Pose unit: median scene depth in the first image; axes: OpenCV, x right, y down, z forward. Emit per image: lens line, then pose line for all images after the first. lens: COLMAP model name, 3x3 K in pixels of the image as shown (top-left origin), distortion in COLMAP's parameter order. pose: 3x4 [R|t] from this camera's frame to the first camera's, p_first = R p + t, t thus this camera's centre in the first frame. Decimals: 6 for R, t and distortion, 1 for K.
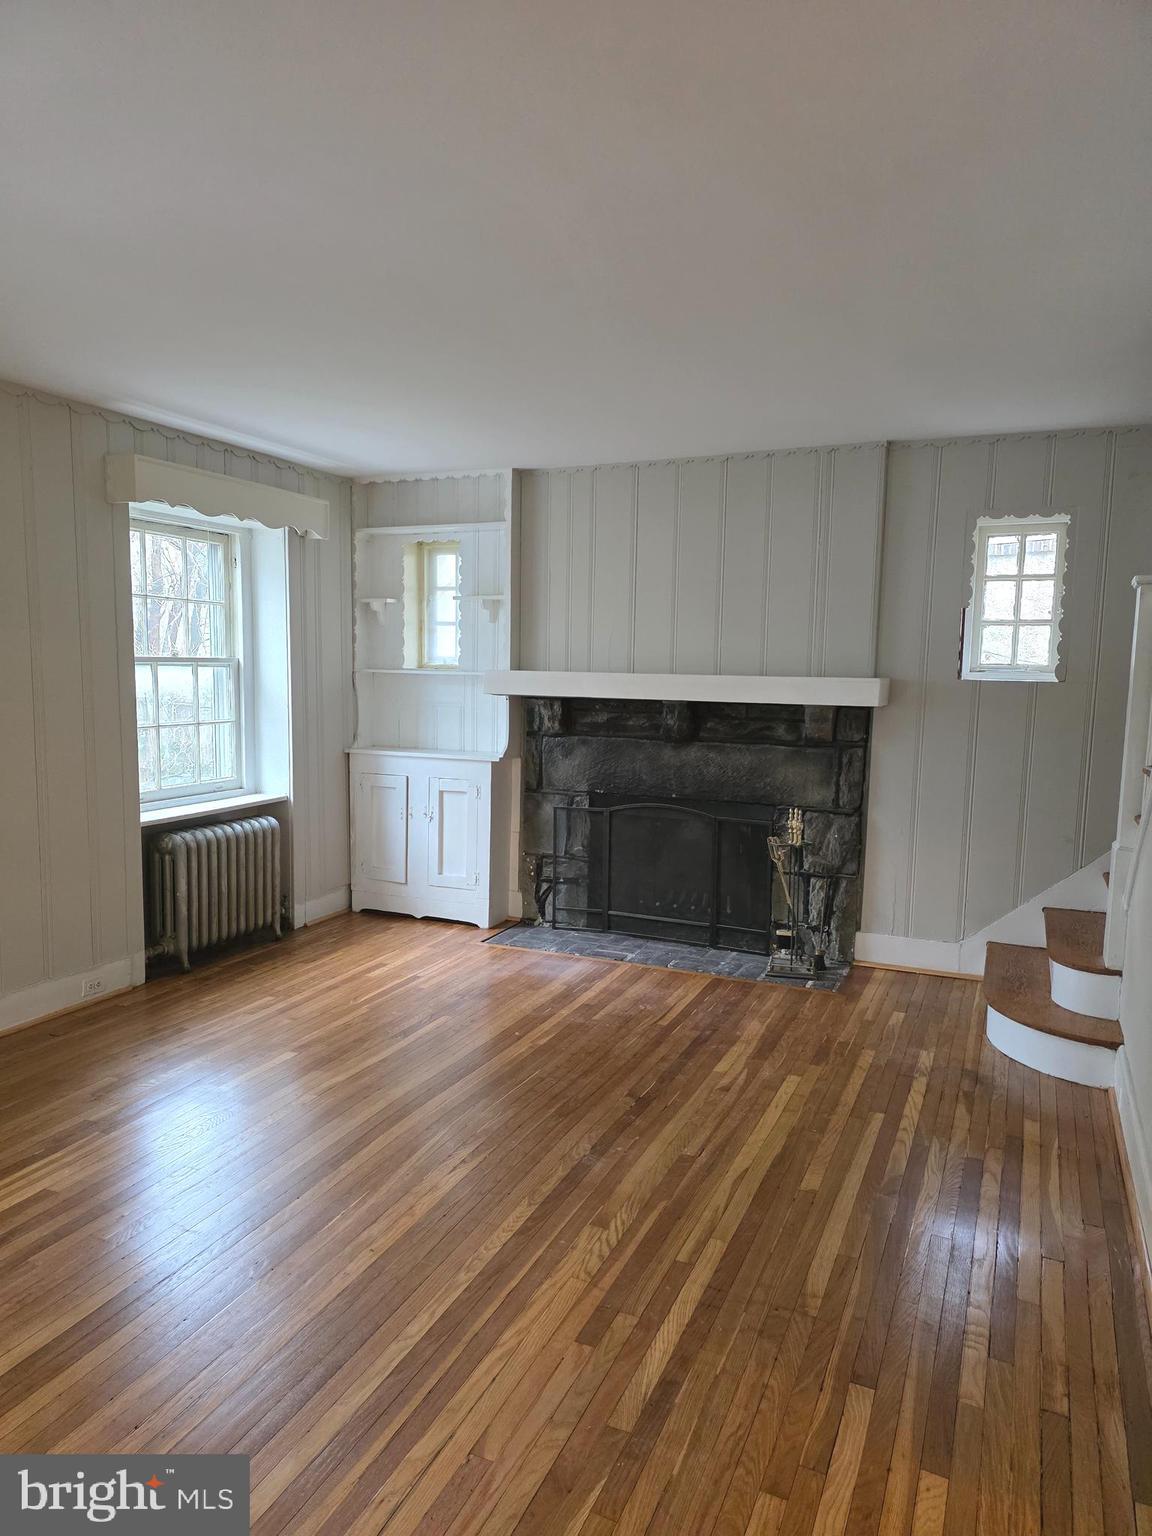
lens RADIAL K [[1040.3, 0, 576.0], [0, 1040.3, 768.0], [0, 0, 1]] dist [-0.004396, -0.003228]
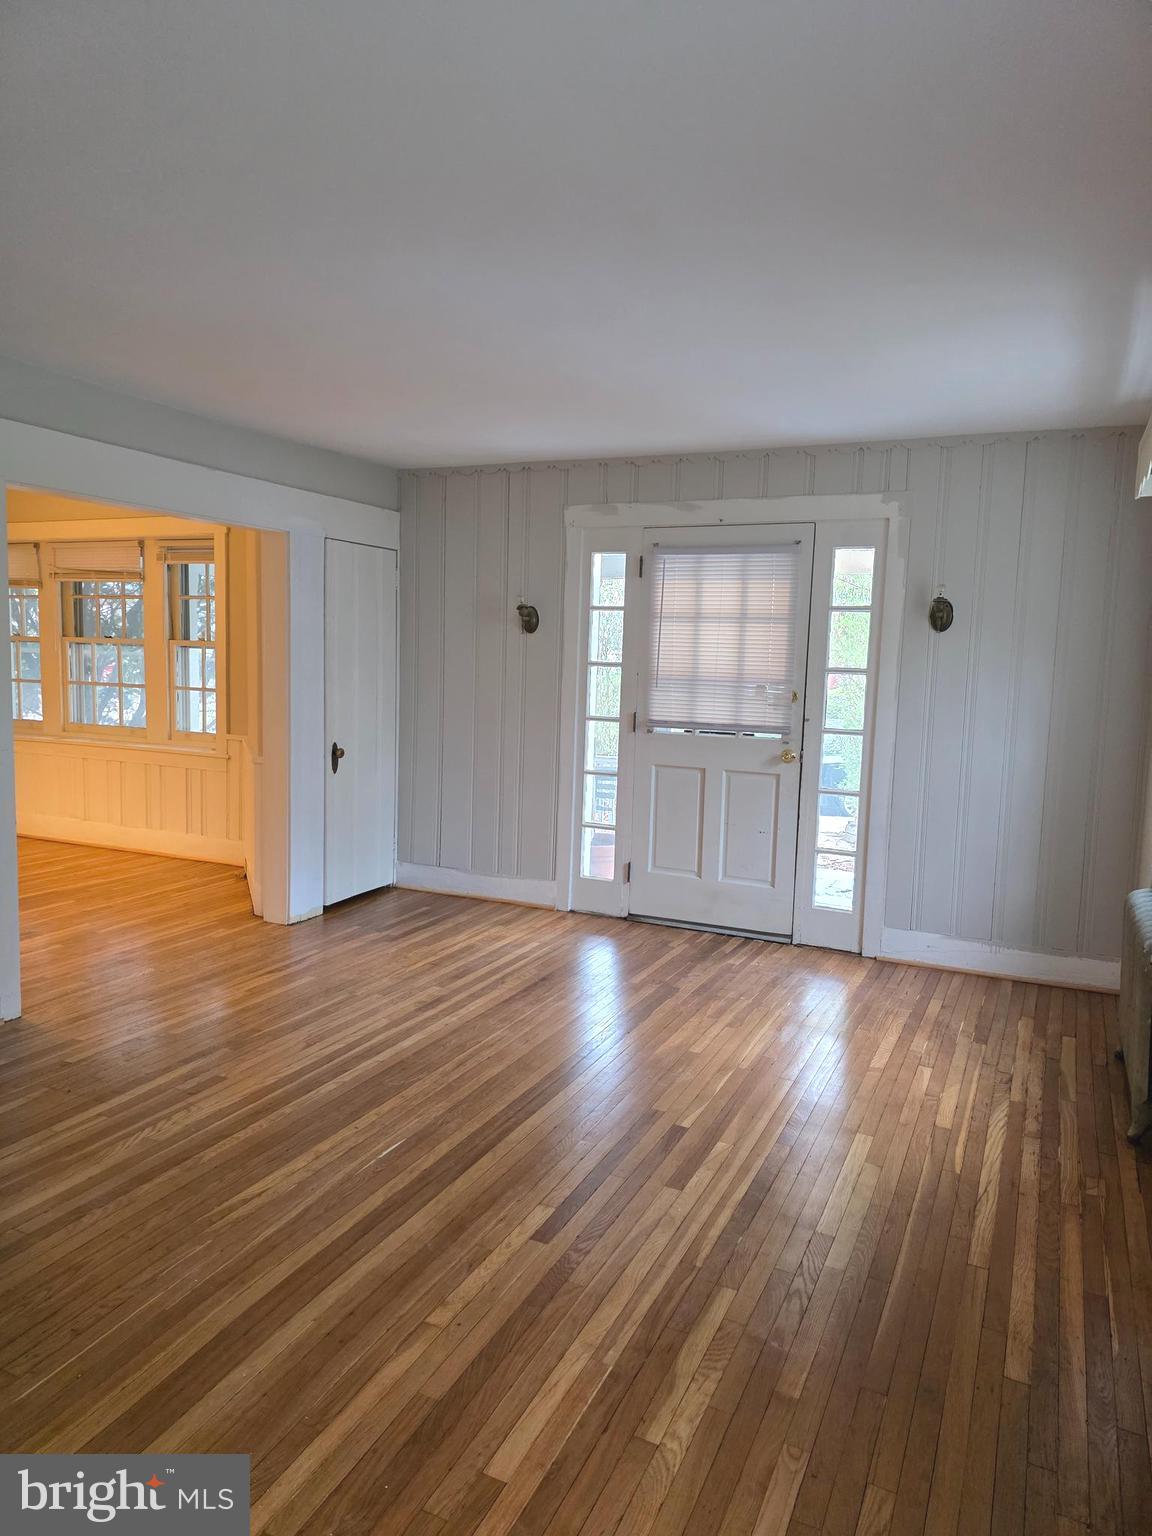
lens RADIAL K [[1040.3, 0, 576.0], [0, 1040.3, 768.0], [0, 0, 1]] dist [-0.004396, -0.003228]
pose [[-0.998447, -0.053065, 0.016947, -0.403040], [-0.047723, 0.971752, 0.231127, -0.207690], [-0.028733, 0.229960, -0.972776, 1.858596]]
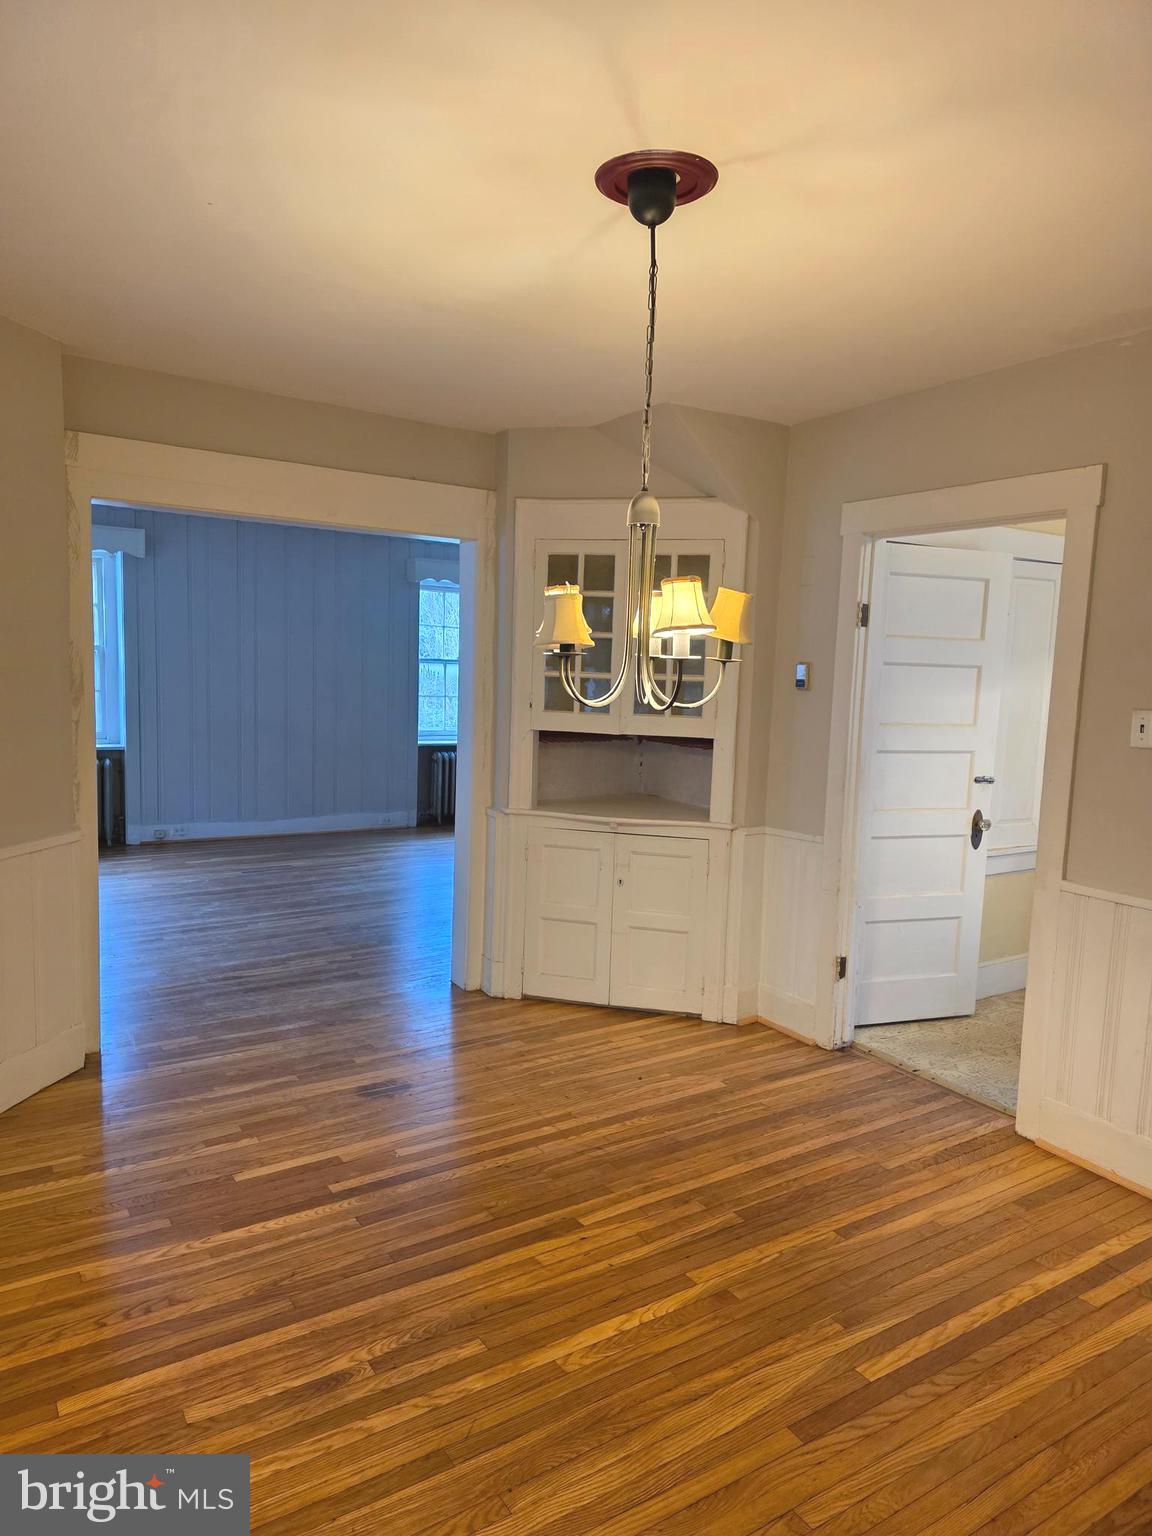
lens RADIAL K [[1040.3, 0, 576.0], [0, 1040.3, 768.0], [0, 0, 1]] dist [-0.004396, -0.003228]
pose [[0.830697, 0.059924, -0.553490, 1.414499], [-0.074219, 0.997236, -0.003423, 0.127794], [0.551755, 0.043923, 0.832849, -0.705901]]
